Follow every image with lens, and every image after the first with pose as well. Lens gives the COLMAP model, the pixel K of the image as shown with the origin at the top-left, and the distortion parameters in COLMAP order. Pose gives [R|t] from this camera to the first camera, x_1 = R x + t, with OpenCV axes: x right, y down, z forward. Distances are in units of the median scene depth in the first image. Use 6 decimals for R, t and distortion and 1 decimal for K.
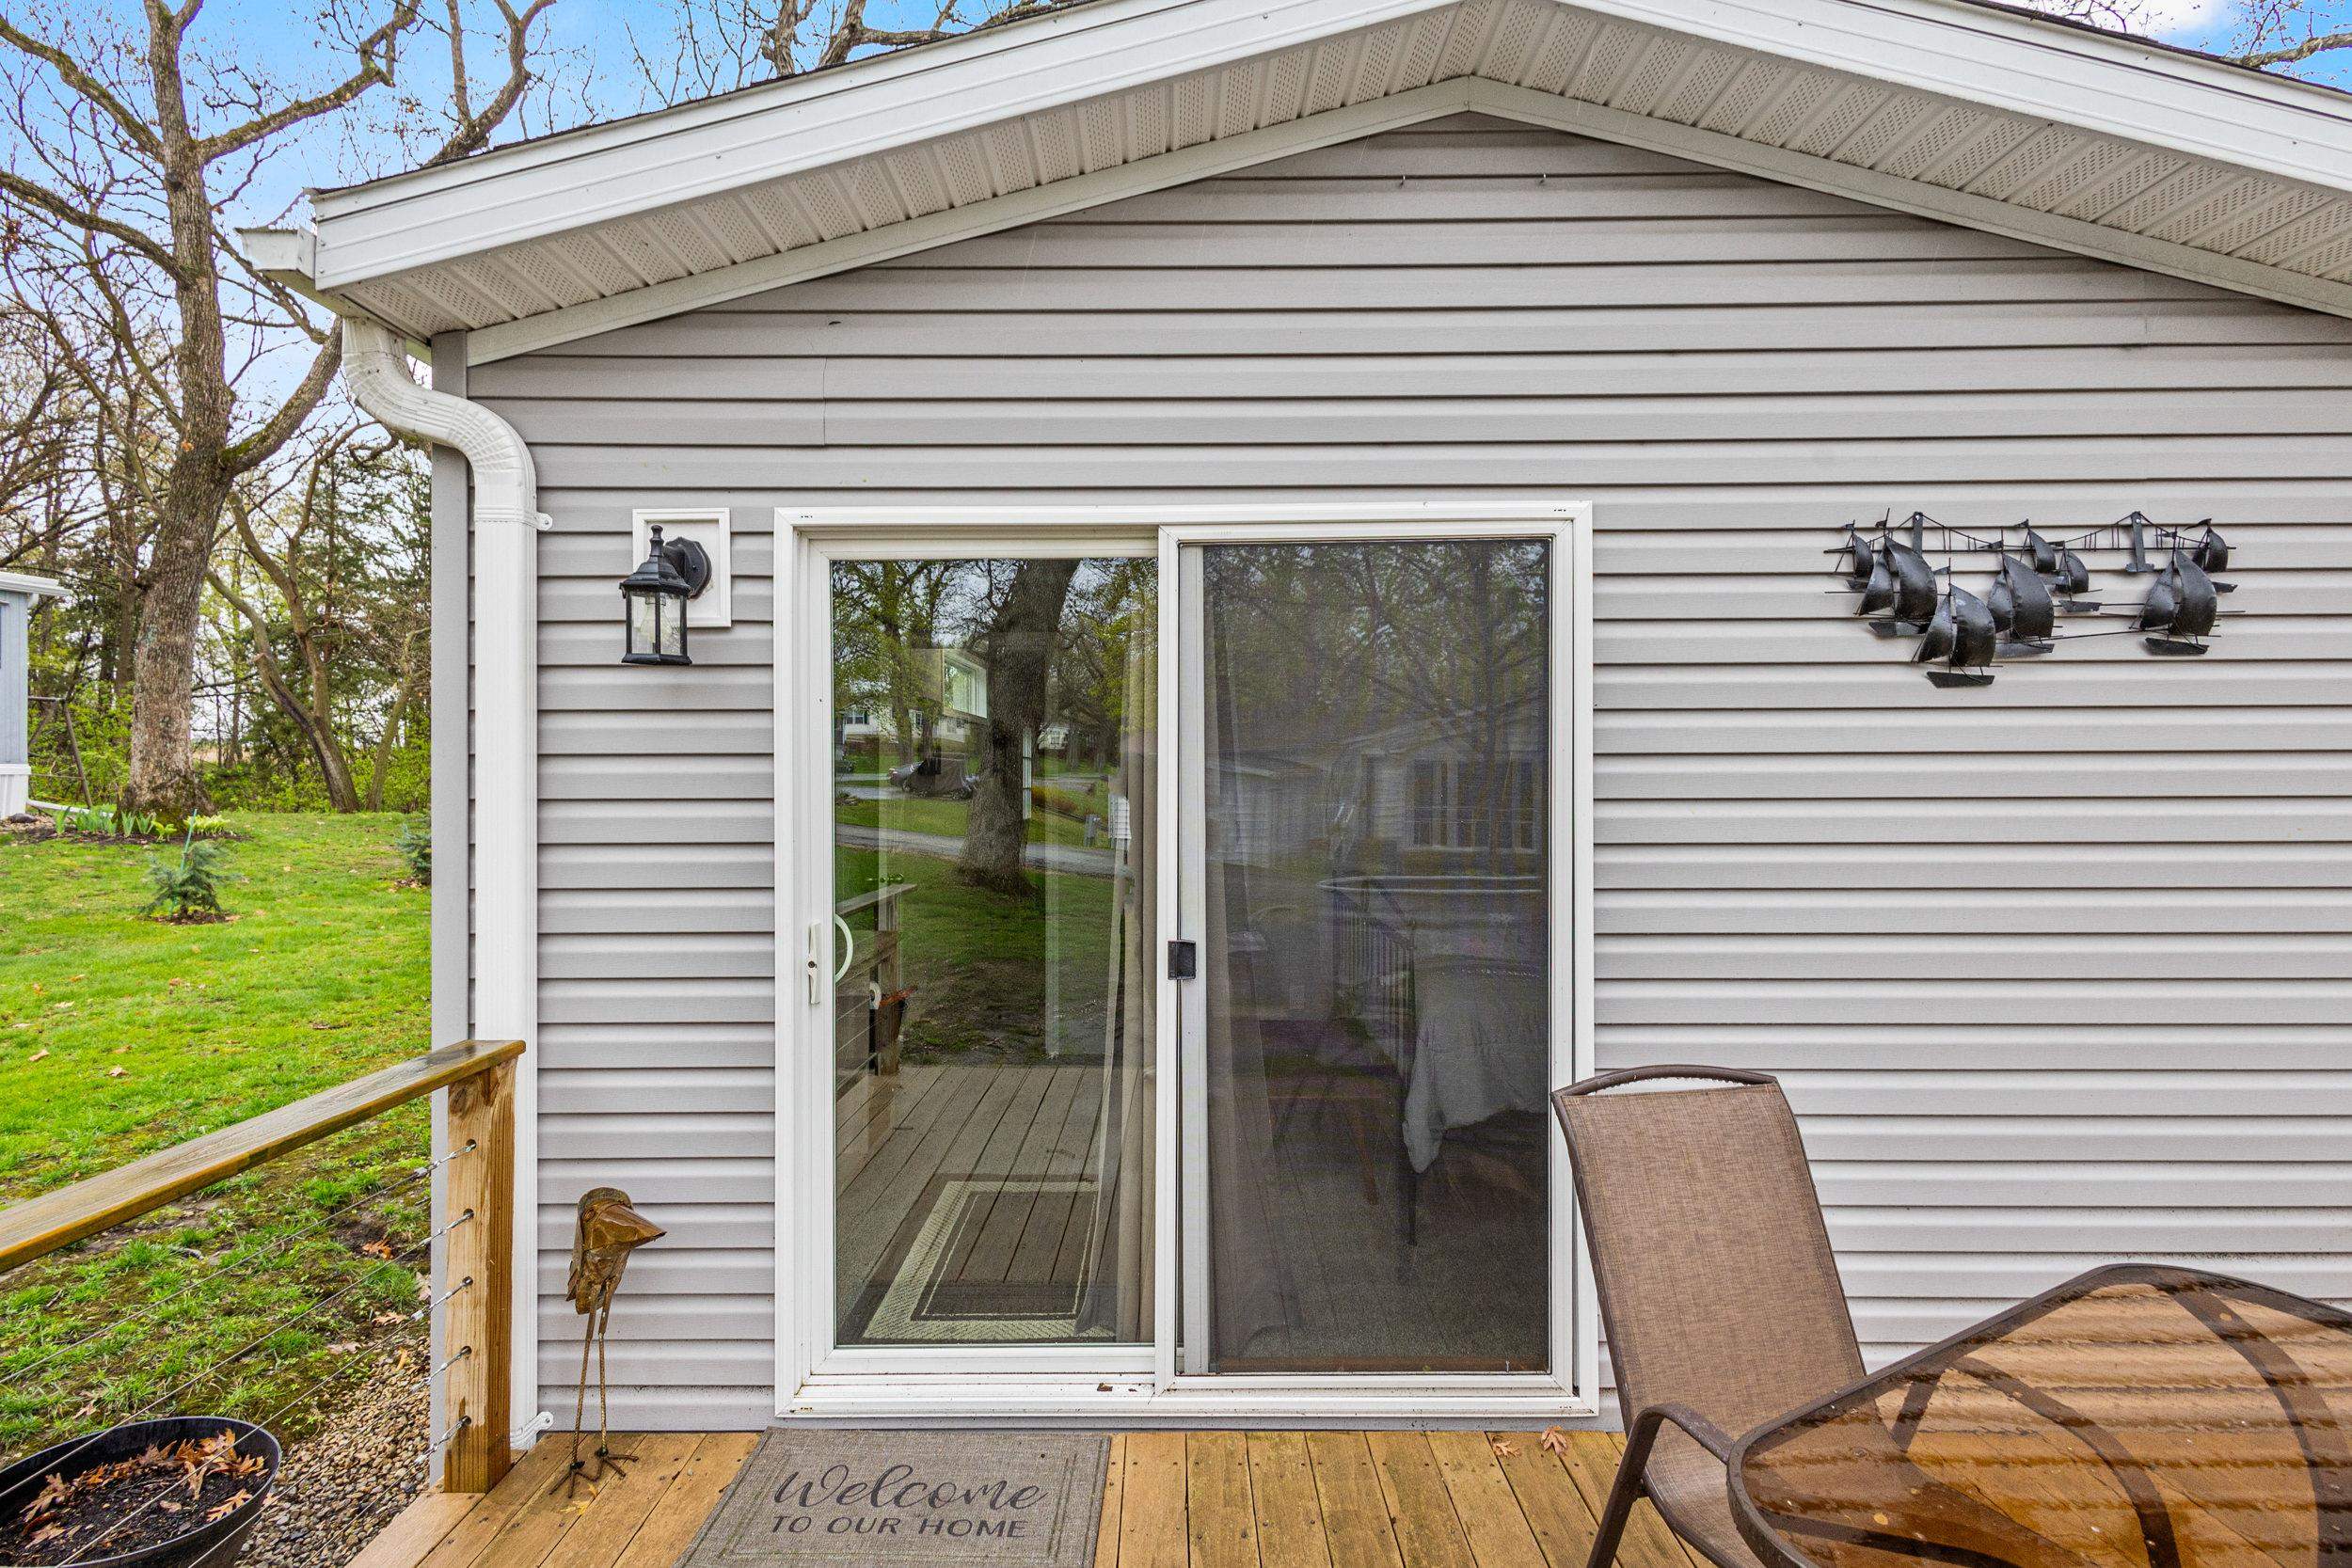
lens RADIAL K [[1077.8, 0, 1163.3], [0, 1077.8, 765.1], [0, 0, 1]] dist [0.006824, -0.001956]
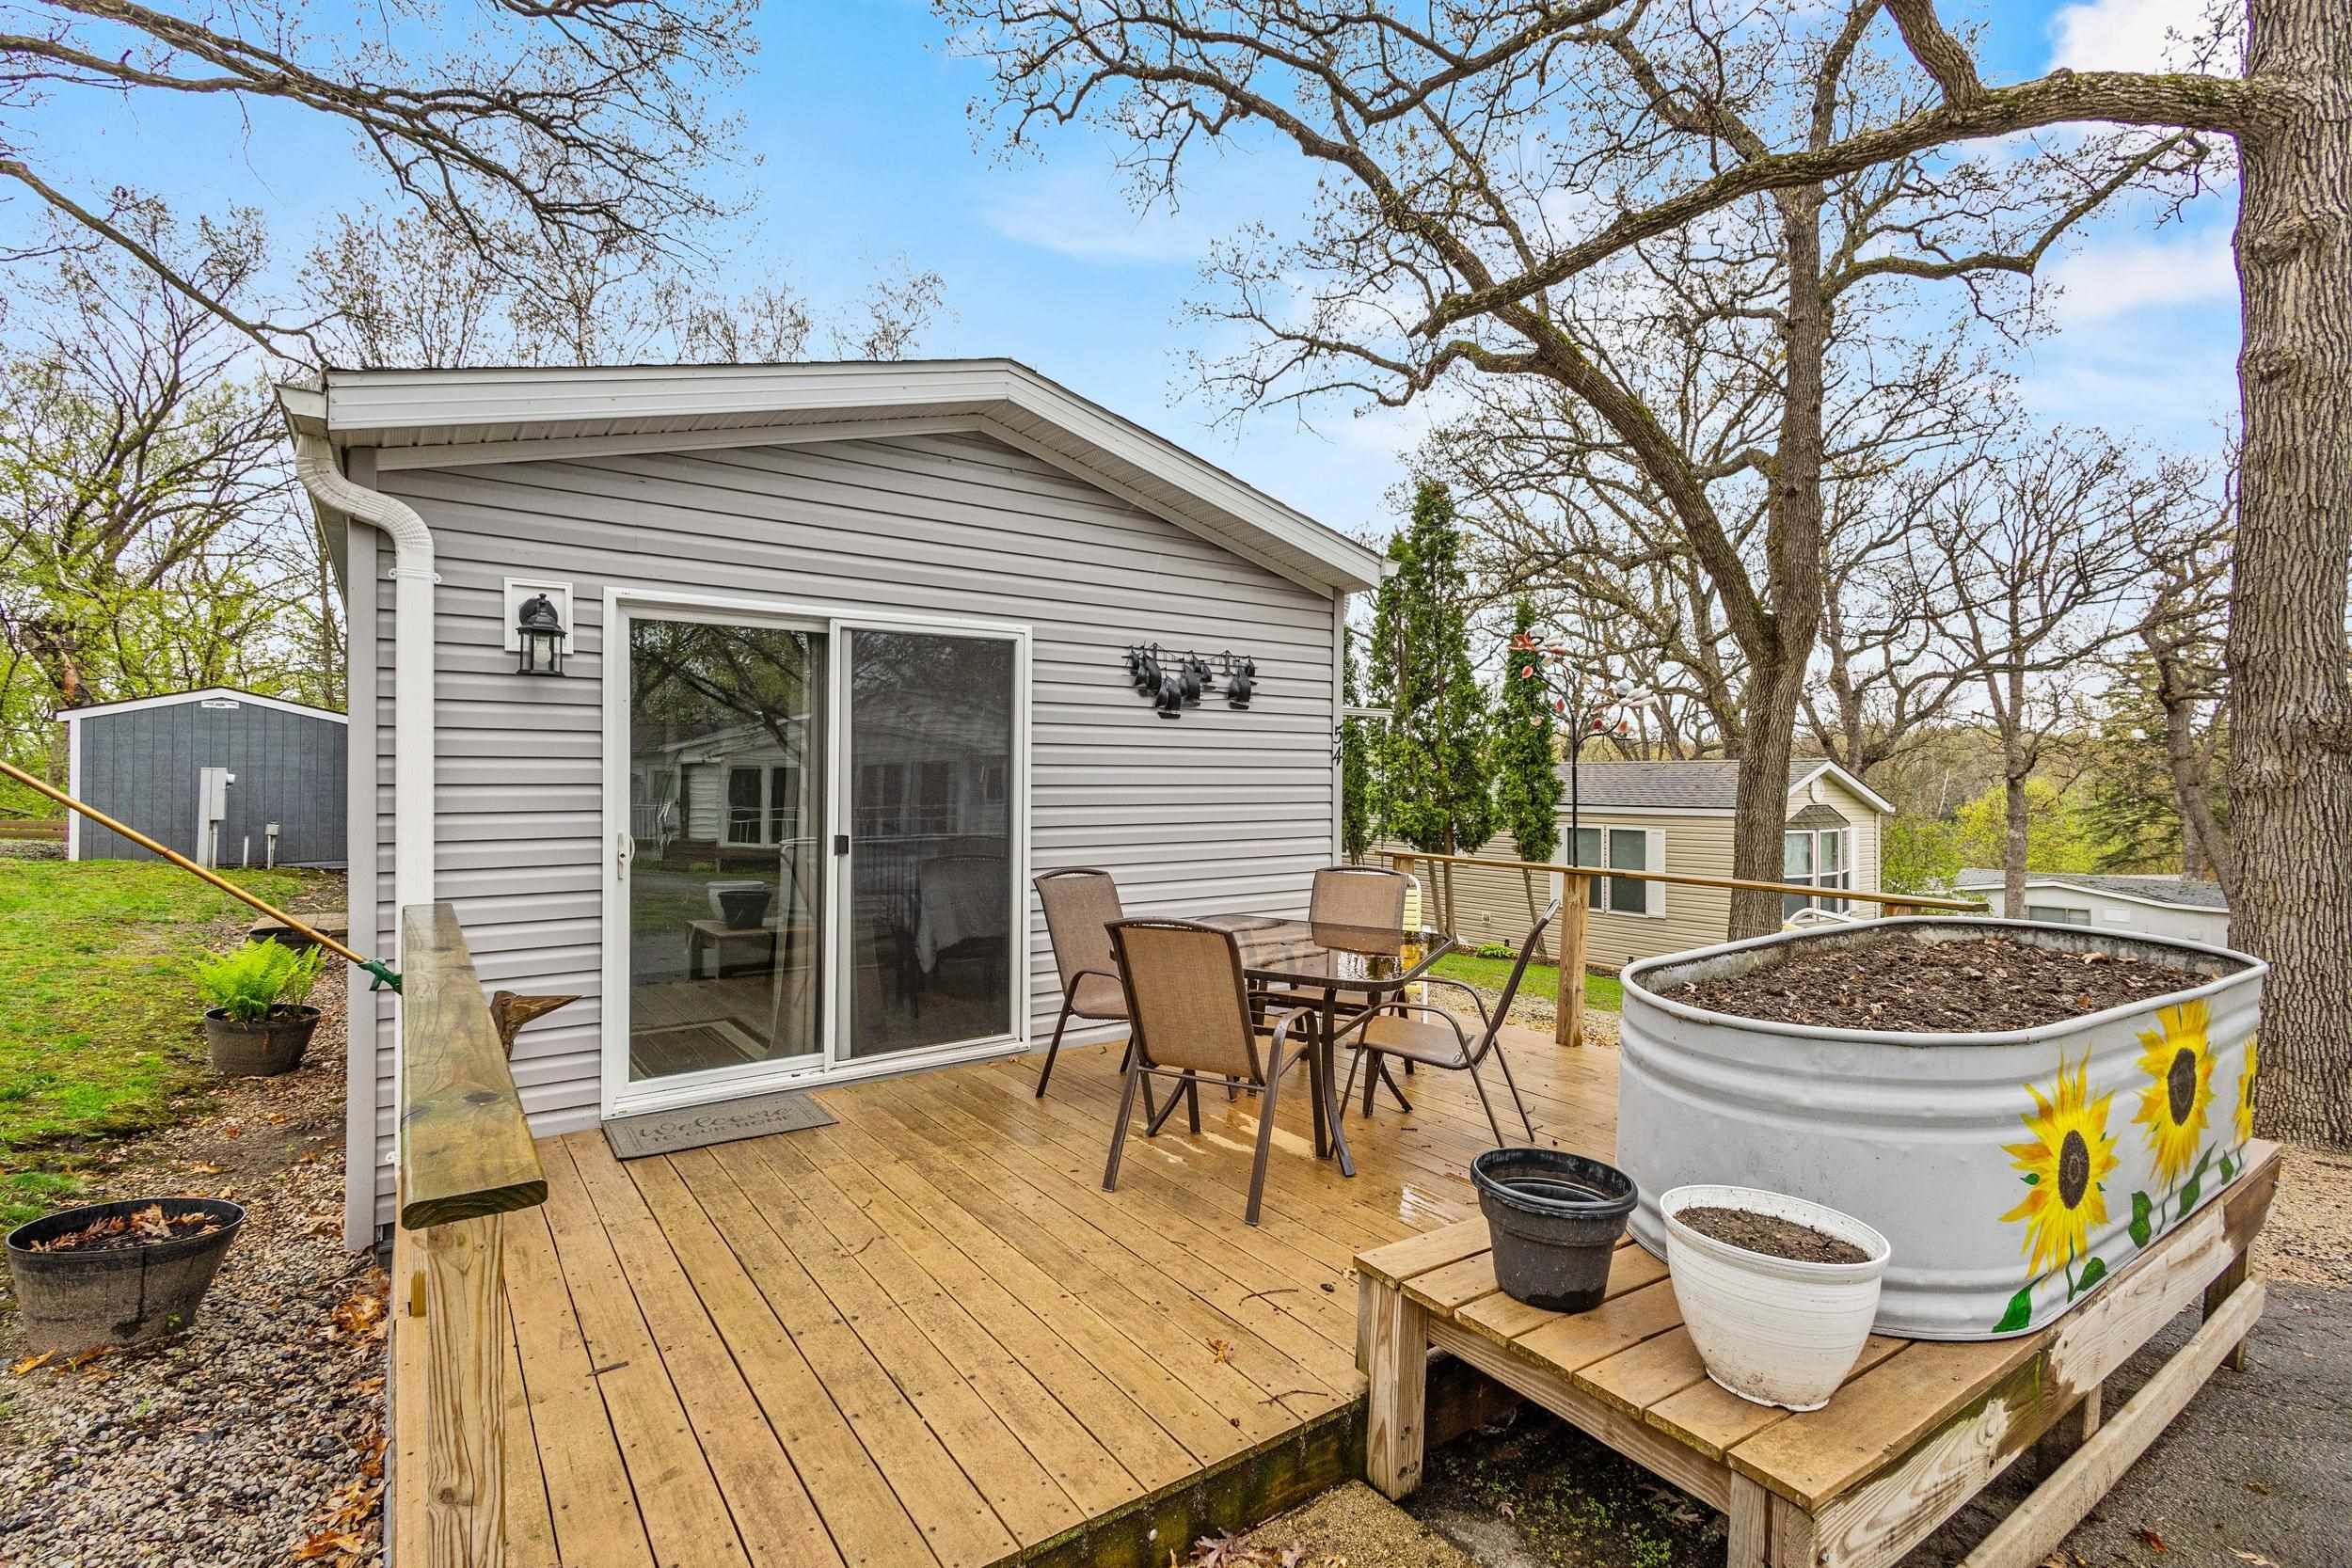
lens RADIAL K [[1077.8, 0, 1177.4], [0, 1077.8, 779.4], [0, 0, 1]] dist [0.006824, -0.001956]
pose [[0.804753, 0.004396, 0.593593, -0.642642], [-0.010946, 0.999912, 0.007434, 0.042734], [-0.593508, -0.012480, 0.804731, -0.903798]]
